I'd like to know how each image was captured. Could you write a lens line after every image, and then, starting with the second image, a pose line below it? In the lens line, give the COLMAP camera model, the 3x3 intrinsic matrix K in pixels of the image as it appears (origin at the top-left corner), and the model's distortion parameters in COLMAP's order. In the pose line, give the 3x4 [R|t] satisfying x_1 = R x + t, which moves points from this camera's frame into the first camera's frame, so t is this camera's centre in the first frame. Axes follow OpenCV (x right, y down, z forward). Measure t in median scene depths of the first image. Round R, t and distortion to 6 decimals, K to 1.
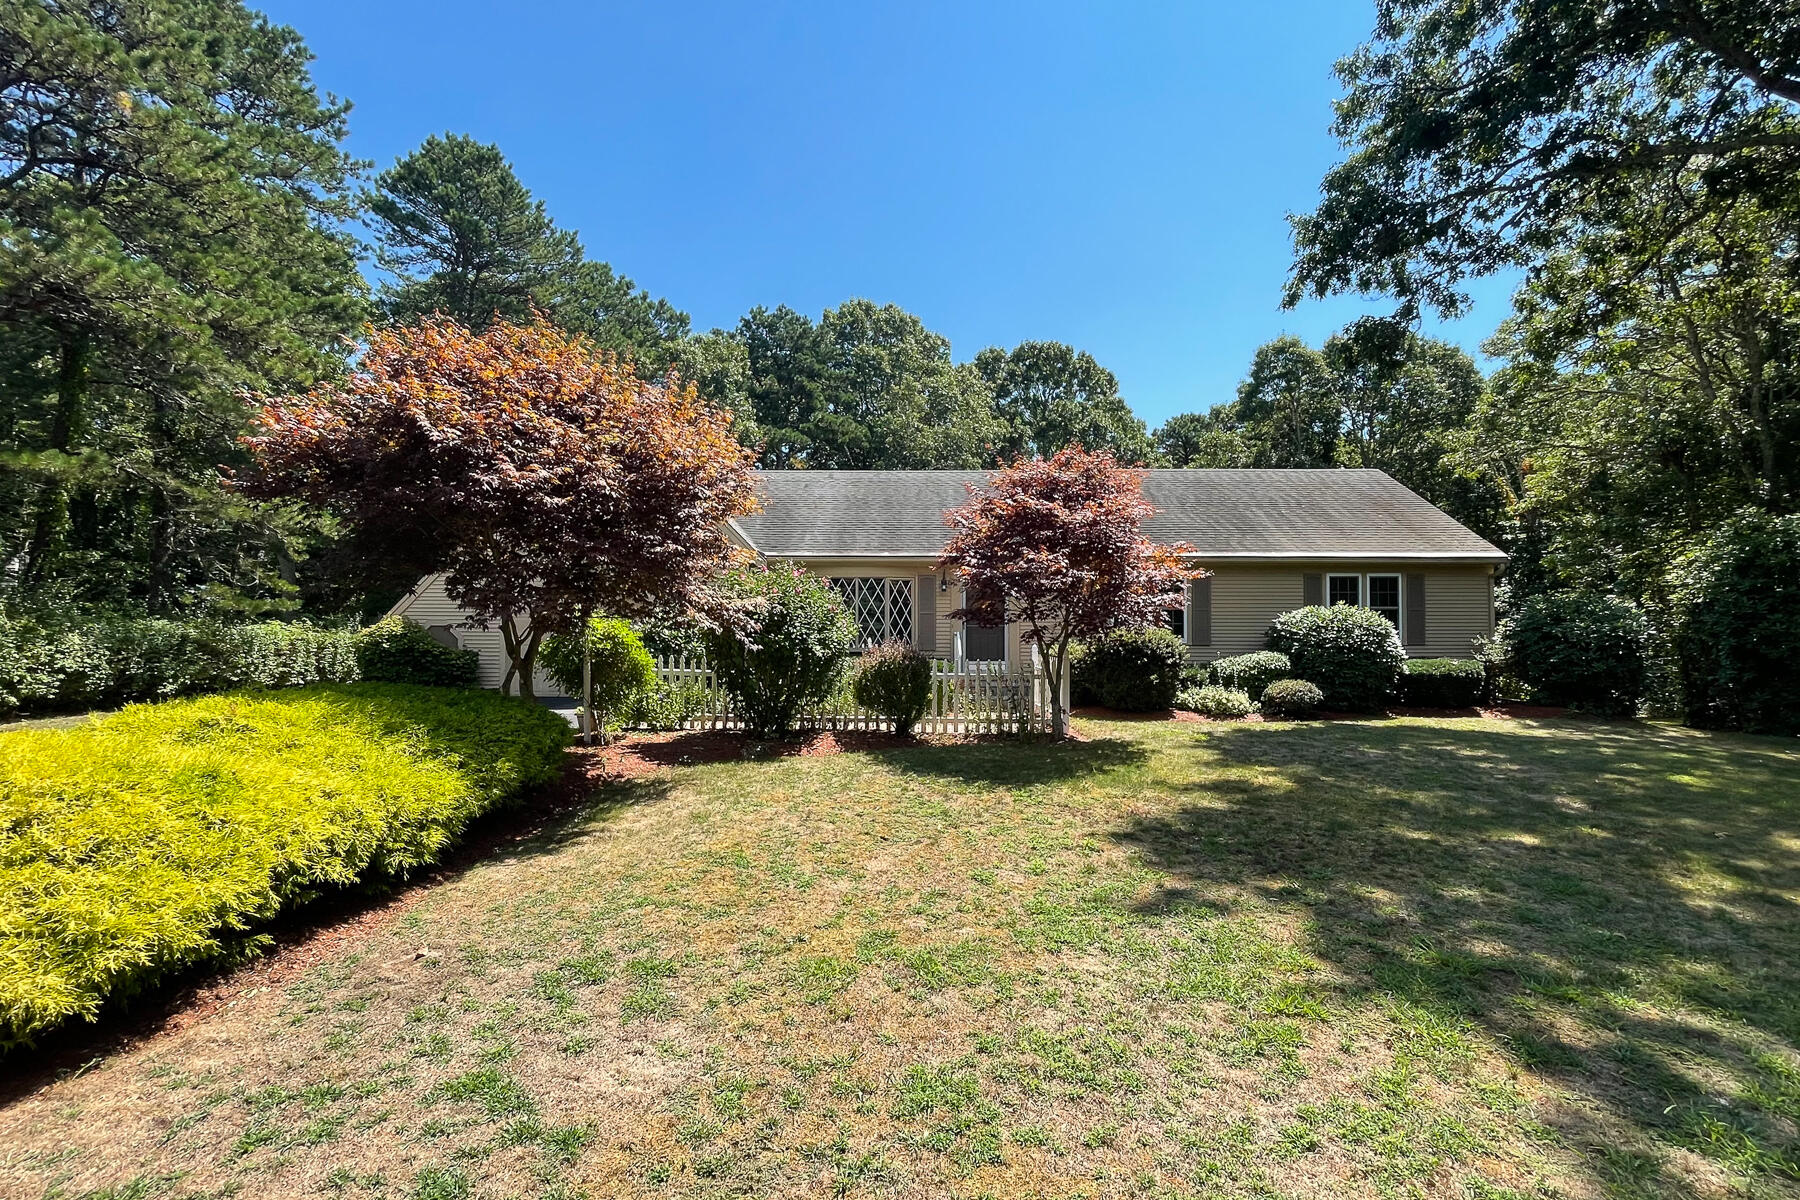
lens RADIAL K [[775.3, 0, 912.4], [0, 775.3, 618.8], [0, 0, 1]] dist [-0.000676, 0.000378]
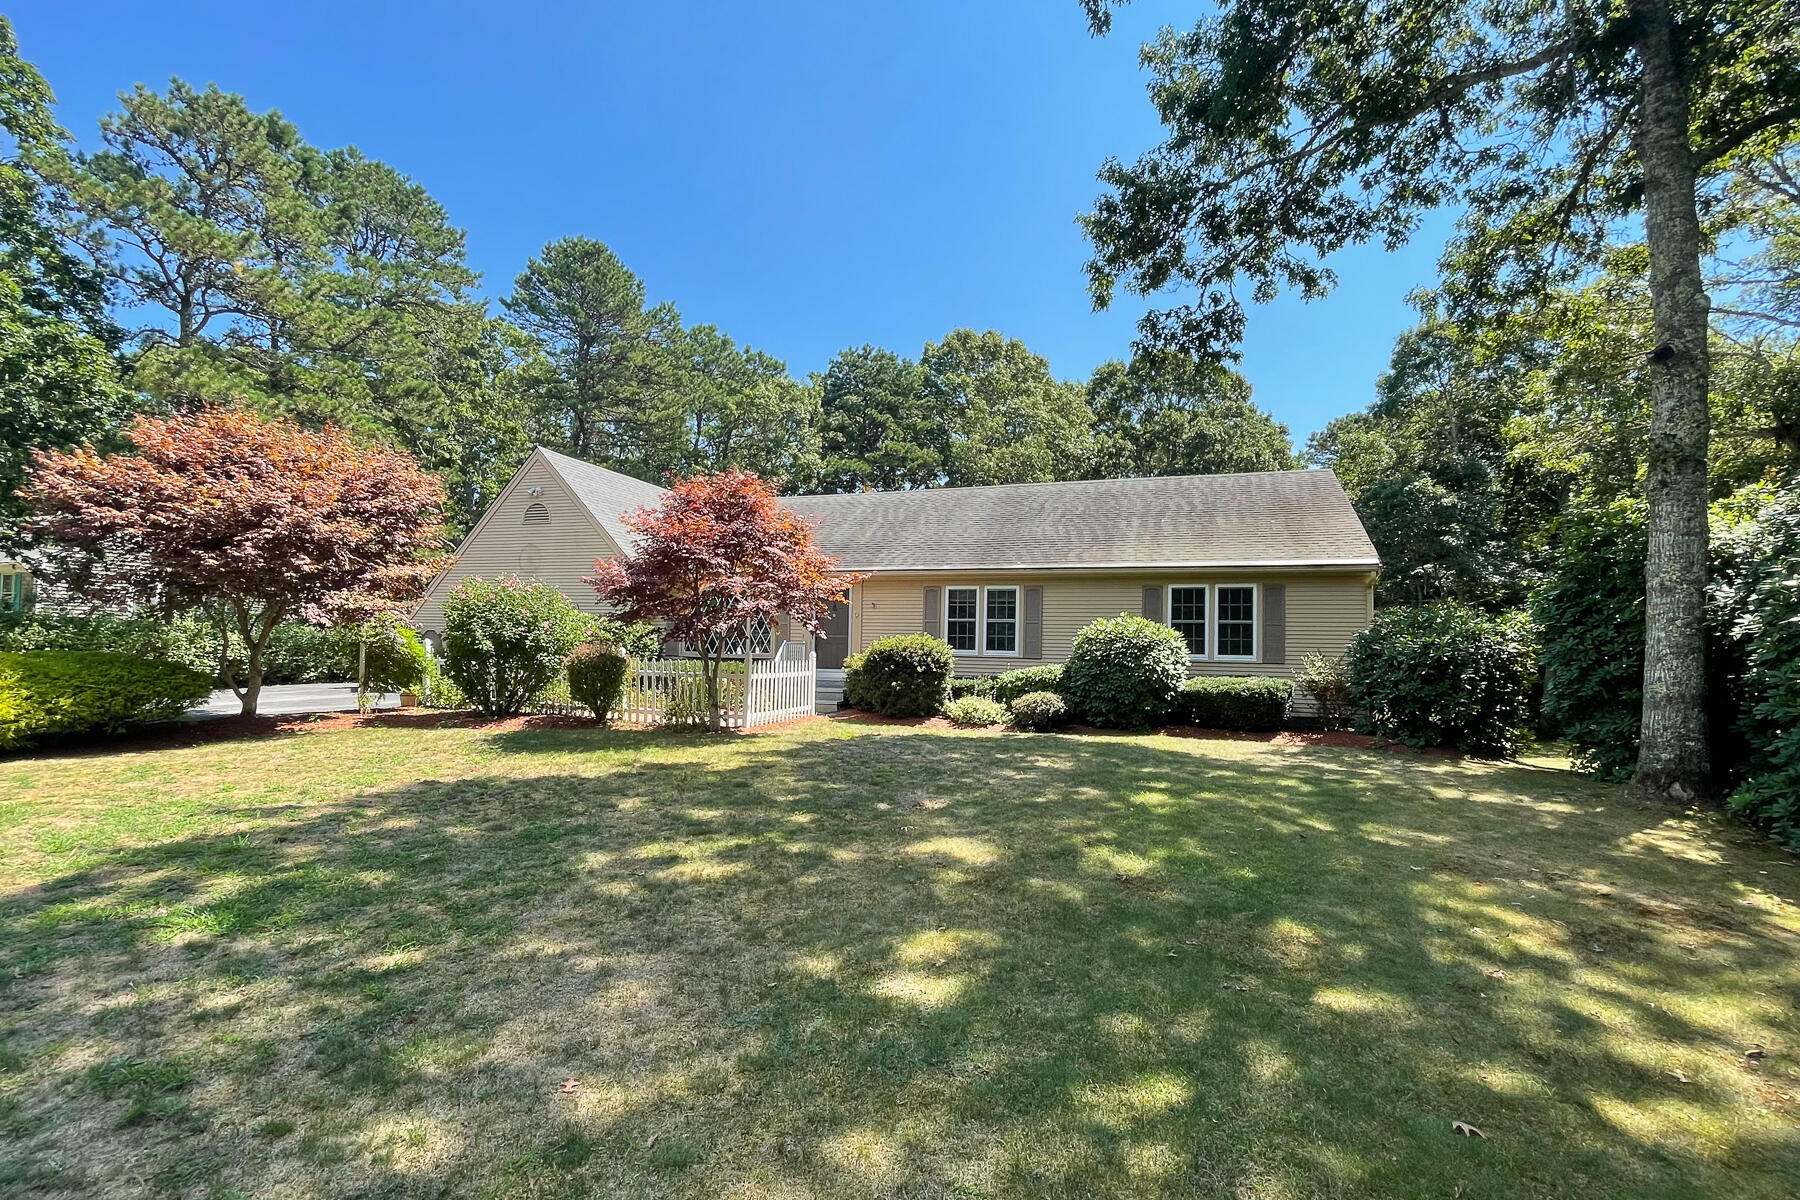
lens RADIAL K [[761.8, 0, 894.1], [0, 761.8, 646.4], [0, 0, 1]] dist [-0.008616, -0.000268]
pose [[0.951029, 0.016069, -0.308685, 0.487586], [-0.014400, 0.999867, 0.007682, 0.013161], [0.308767, -0.002861, 0.951133, 0.020437]]
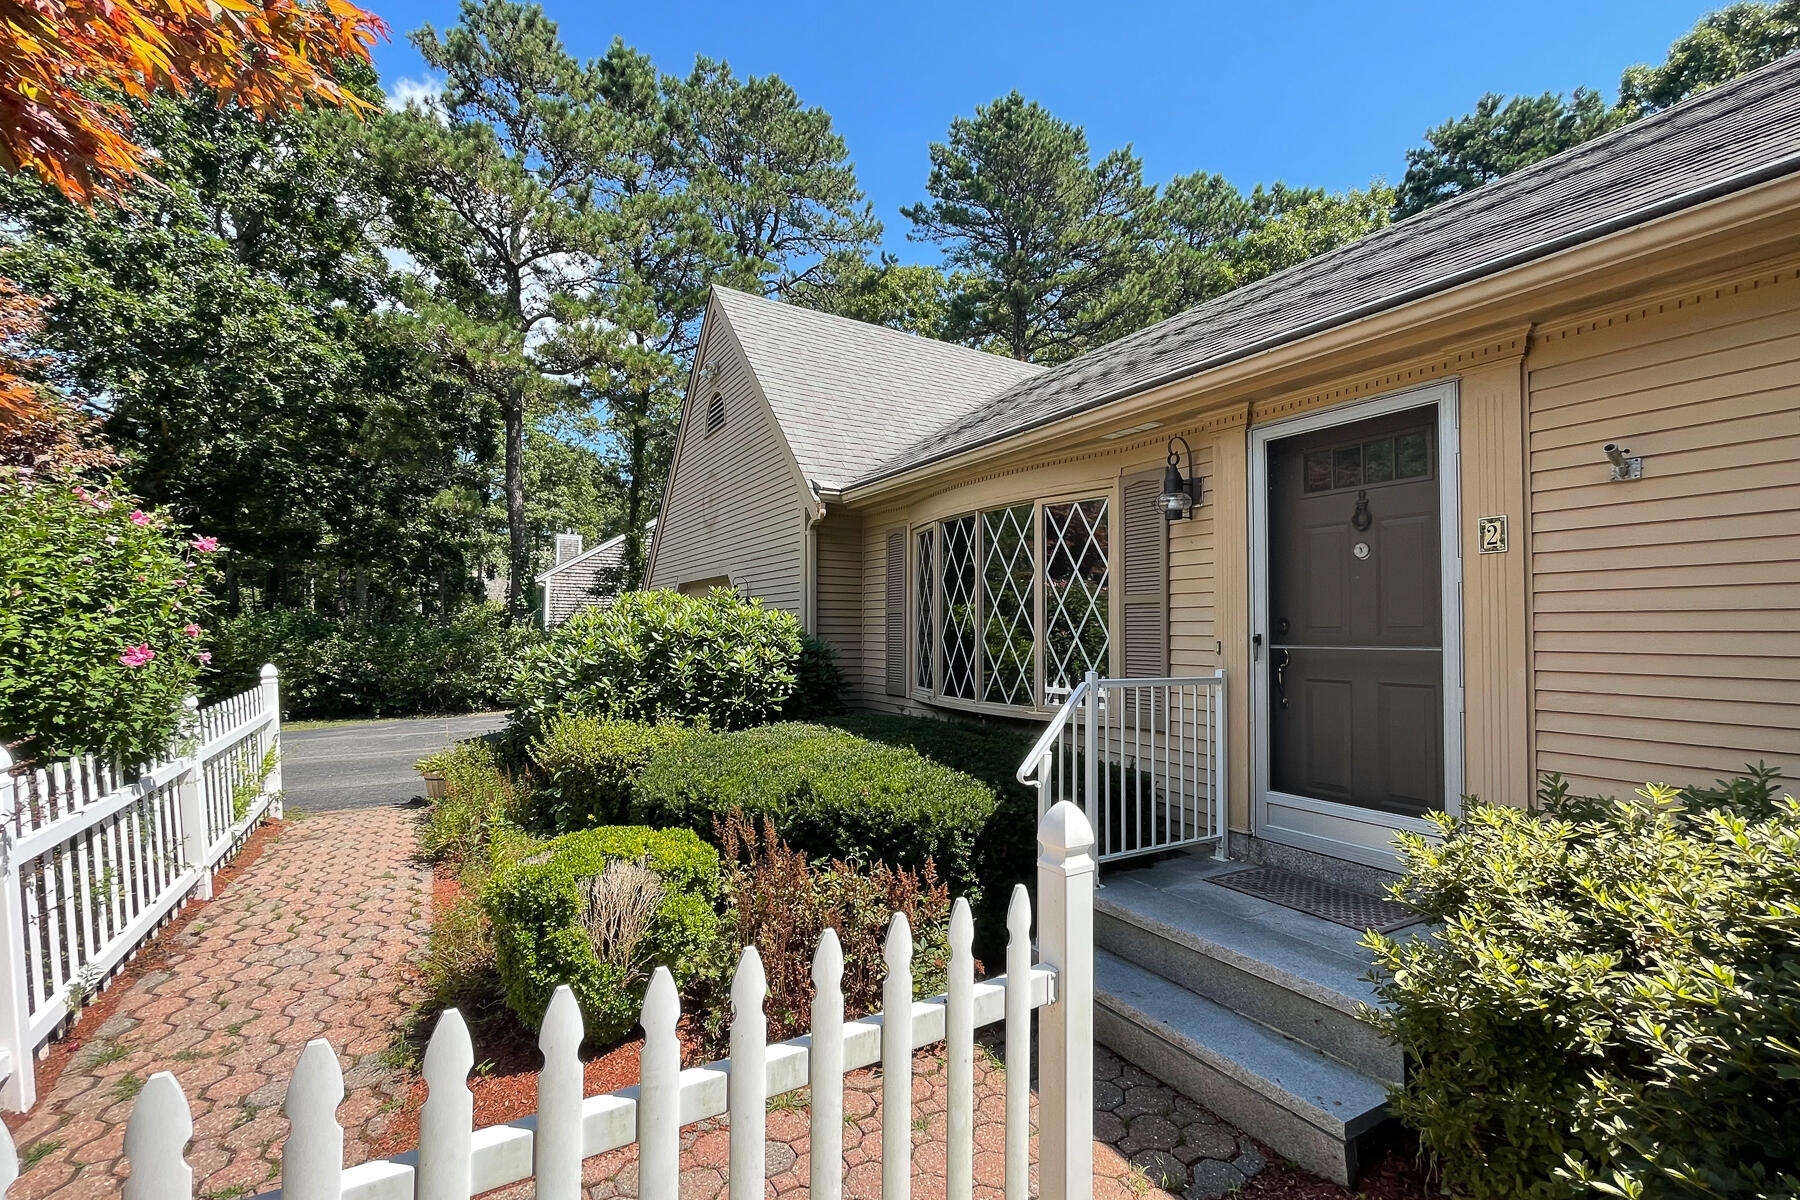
lens RADIAL K [[775.3, 0, 912.4], [0, 775.3, 618.8], [0, 0, 1]] dist [-0.000676, 0.000378]
pose [[0.535562, -0.016941, -0.844326, 0.220689], [0.004003, 0.999838, -0.017522, 0.004188], [0.844487, 0.006005, 0.535543, 0.774481]]
